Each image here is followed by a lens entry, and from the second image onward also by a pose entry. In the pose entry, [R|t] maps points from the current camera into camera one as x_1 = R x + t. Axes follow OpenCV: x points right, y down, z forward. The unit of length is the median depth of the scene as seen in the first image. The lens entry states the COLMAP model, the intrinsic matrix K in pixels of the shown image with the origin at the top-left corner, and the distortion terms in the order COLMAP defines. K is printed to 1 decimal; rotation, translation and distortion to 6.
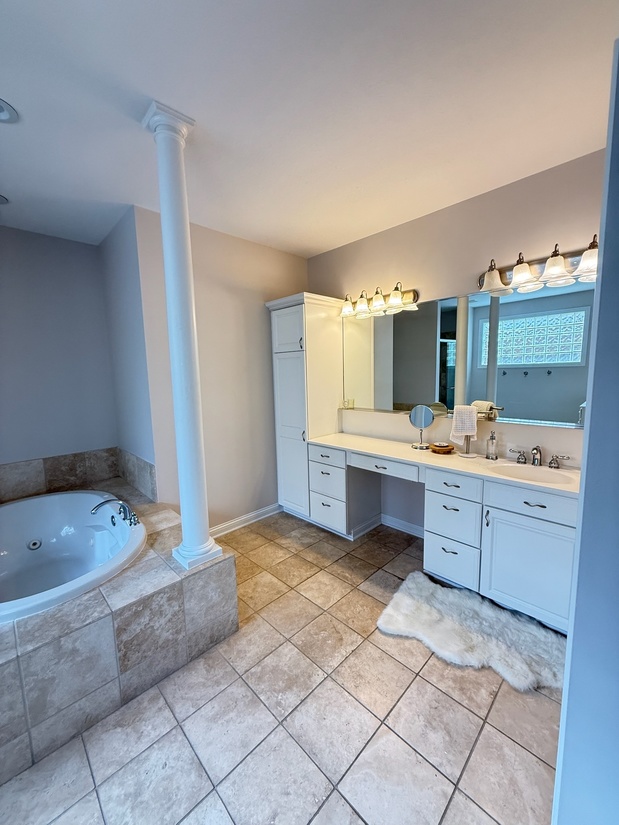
lens RADIAL K [[329.4, 0, 310.9], [0, 329.4, 410.9], [0, 0, 1]] dist [-0.000696, 0.000095]
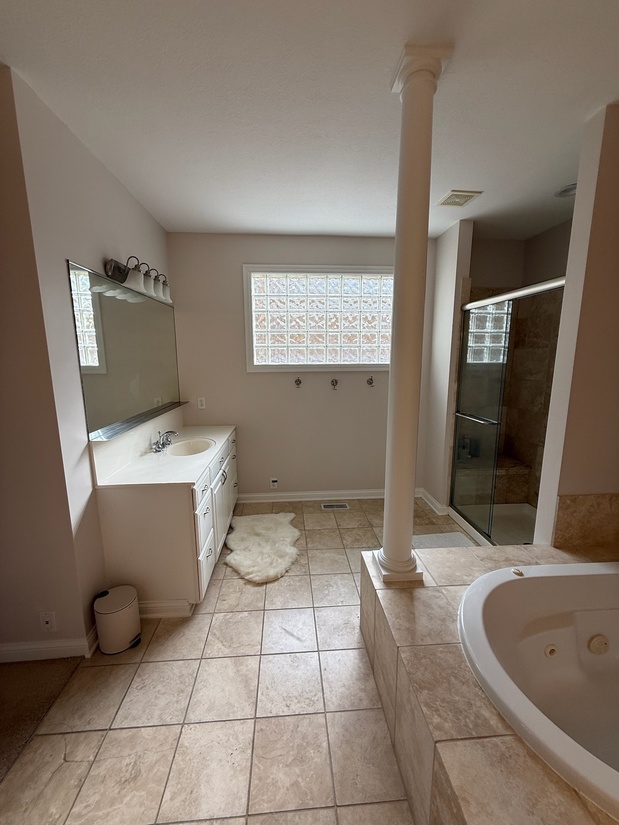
lens RADIAL K [[329.4, 0, 308.2], [0, 329.4, 409.7], [0, 0, 1]] dist [-0.000696, 0.000095]
pose [[-0.652421, 0.151218, -0.742617, -0.042280], [-0.071575, 0.963216, 0.259021, -0.146332], [0.754469, 0.222144, -0.617599, 0.867600]]
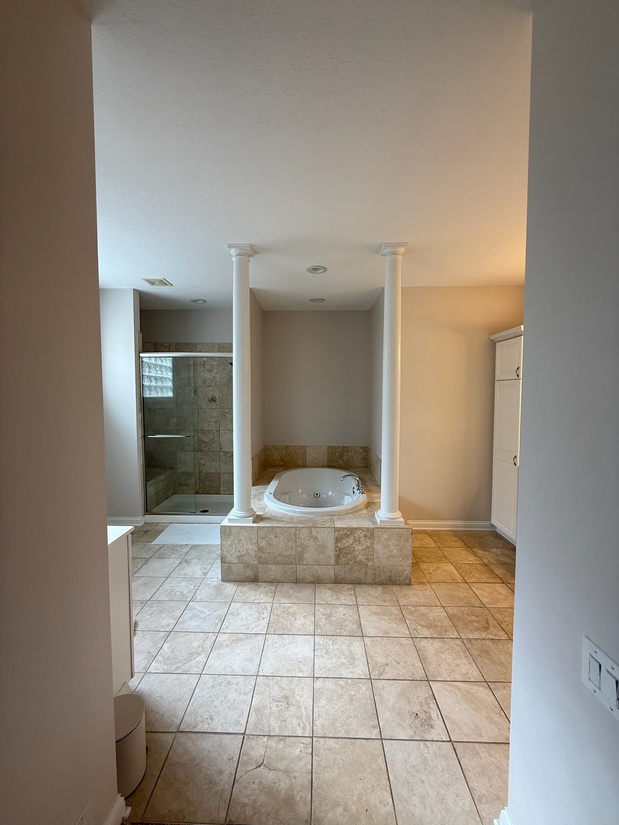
lens RADIAL K [[329.4, 0, 309.2], [0, 329.4, 413.1], [0, 0, 1]] dist [-0.000696, 0.000095]
pose [[0.692986, 0.068748, -0.717665, 0.463425], [-0.105045, 0.994448, -0.006171, 0.004616], [0.713257, 0.079664, 0.696361, -0.348867]]
